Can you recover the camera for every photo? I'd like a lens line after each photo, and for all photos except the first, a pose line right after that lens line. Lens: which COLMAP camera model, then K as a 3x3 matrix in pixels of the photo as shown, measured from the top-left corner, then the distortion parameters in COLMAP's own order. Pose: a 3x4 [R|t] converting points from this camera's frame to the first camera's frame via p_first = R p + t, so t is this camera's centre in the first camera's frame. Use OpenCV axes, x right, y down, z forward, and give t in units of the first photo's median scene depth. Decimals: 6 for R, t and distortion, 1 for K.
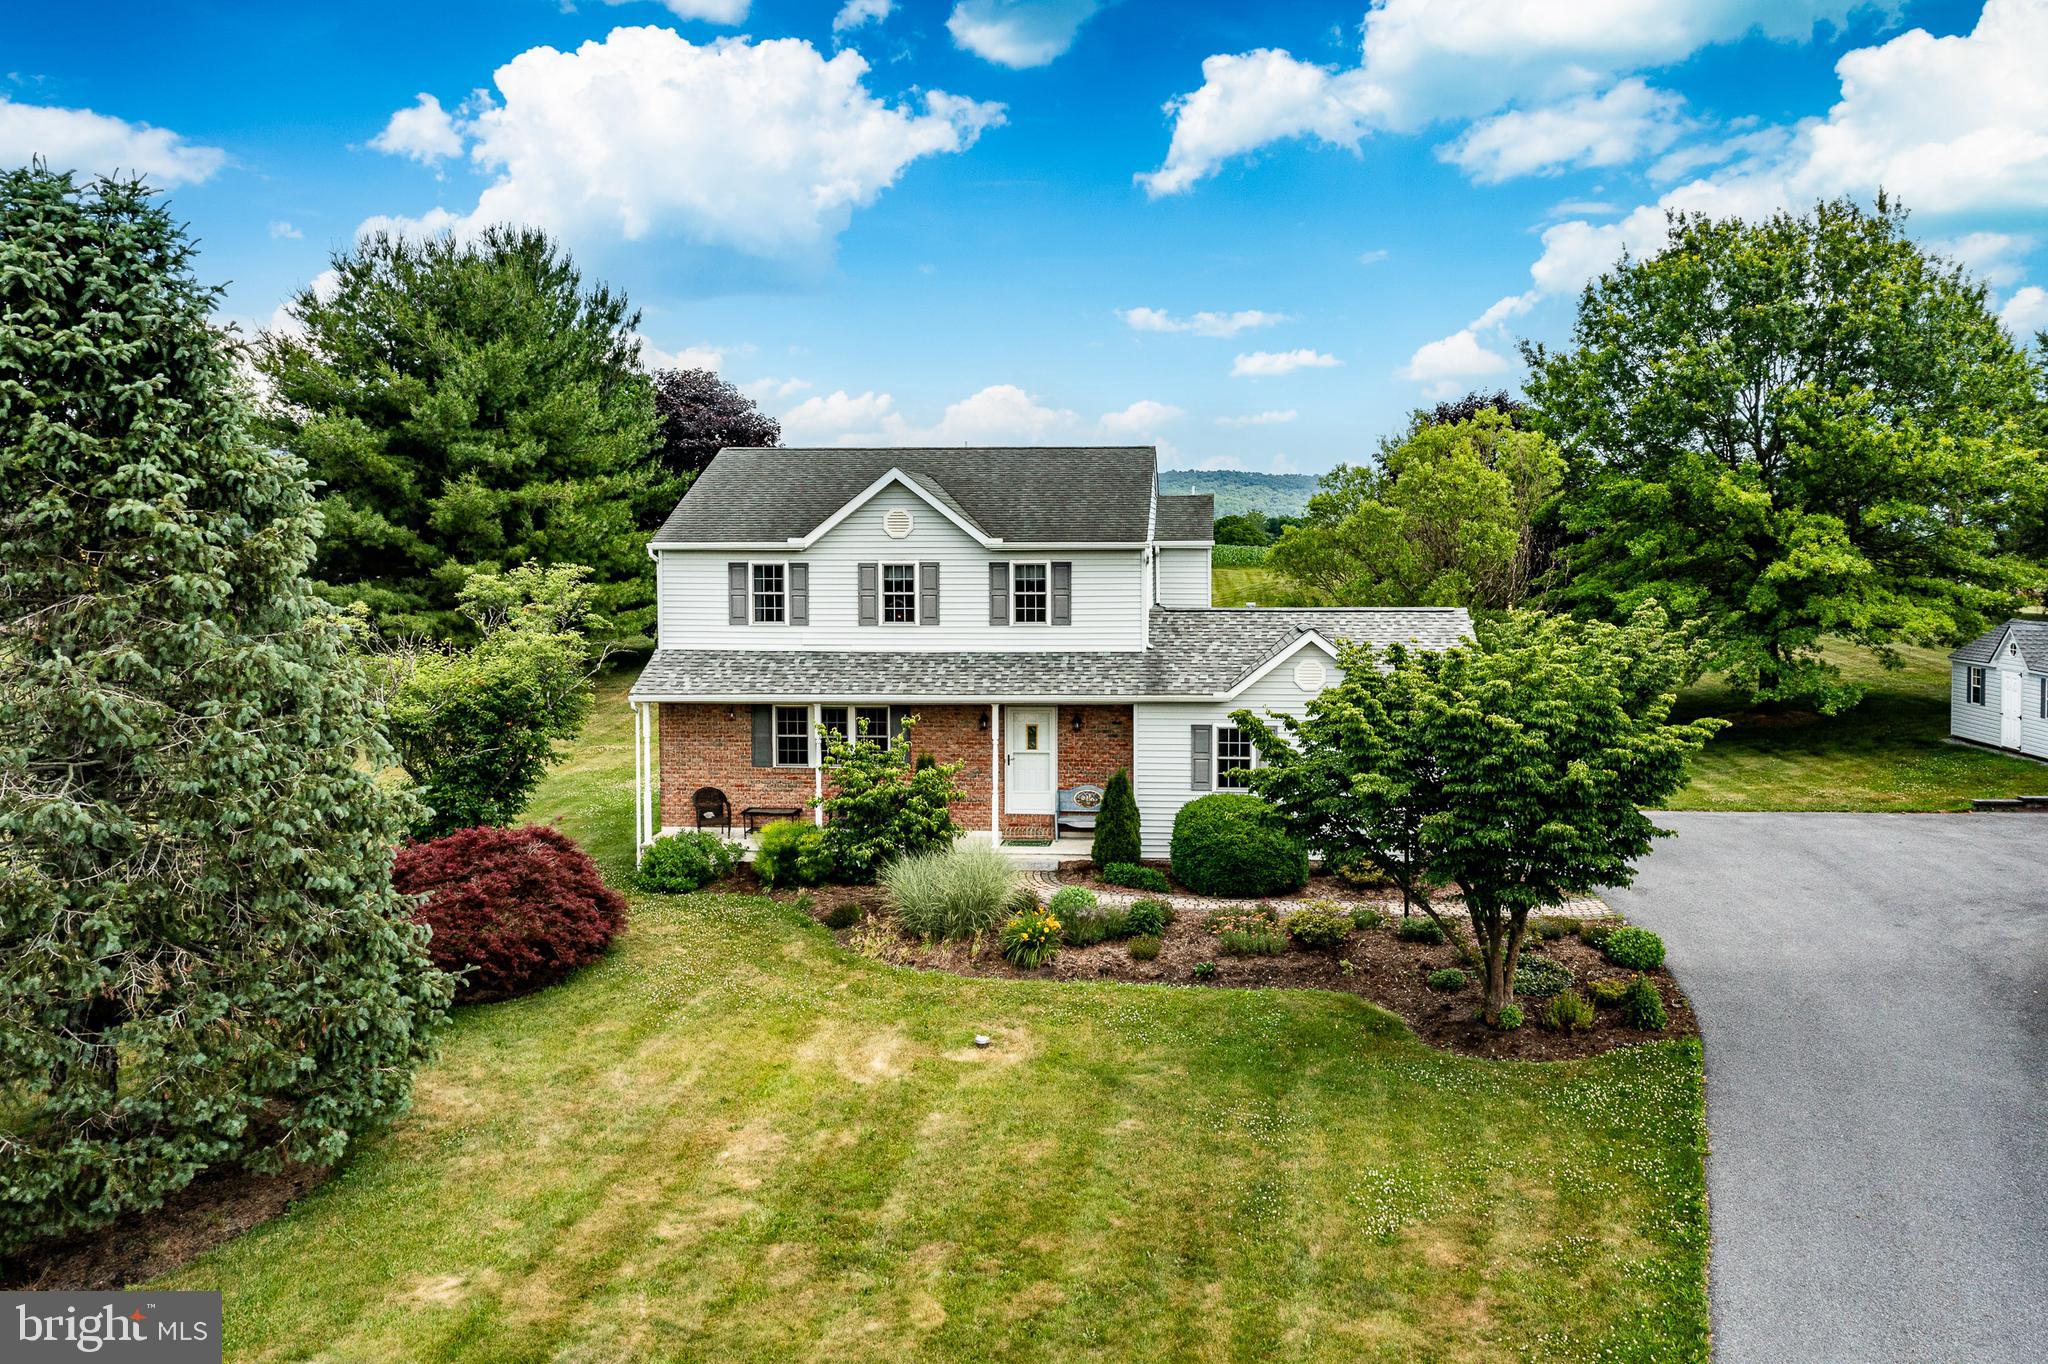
lens RADIAL K [[1647.9, 0, 1041.6], [0, 1647.9, 546.7], [0, 0, 1]] dist [-0.008860, -0.001766]
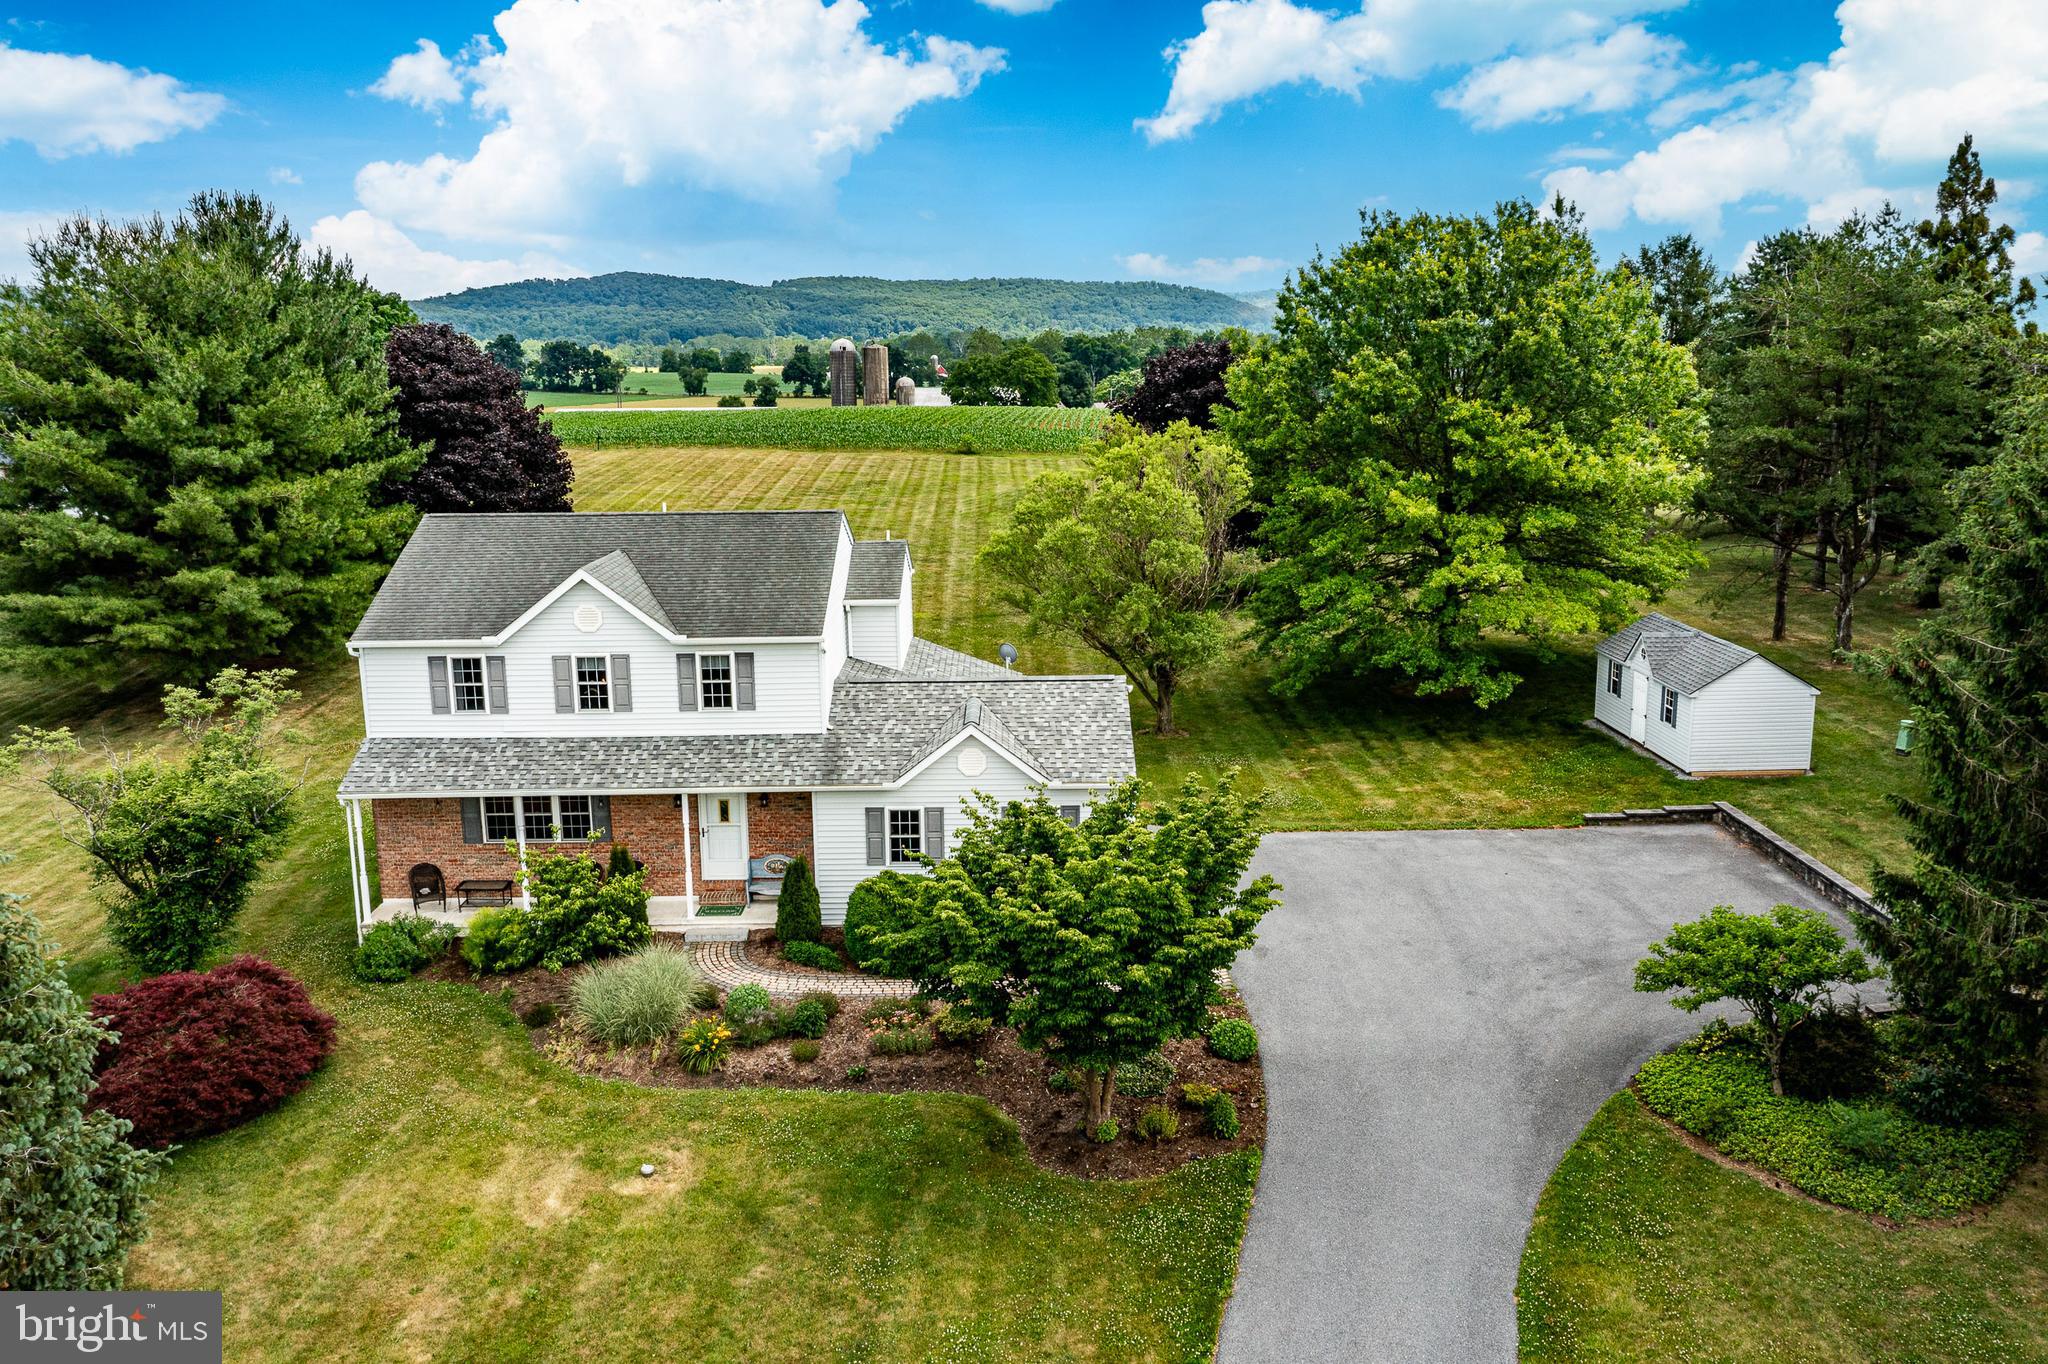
lens RADIAL K [[1647.9, 0, 977.6], [0, 1647.9, 591.6], [0, 0, 1]] dist [-0.008860, -0.001766]
pose [[0.997153, -0.030345, 0.069025, 0.091490], [0.019221, 0.987499, 0.156452, -0.195952], [-0.072909, -0.154680, 0.985271, -0.053395]]
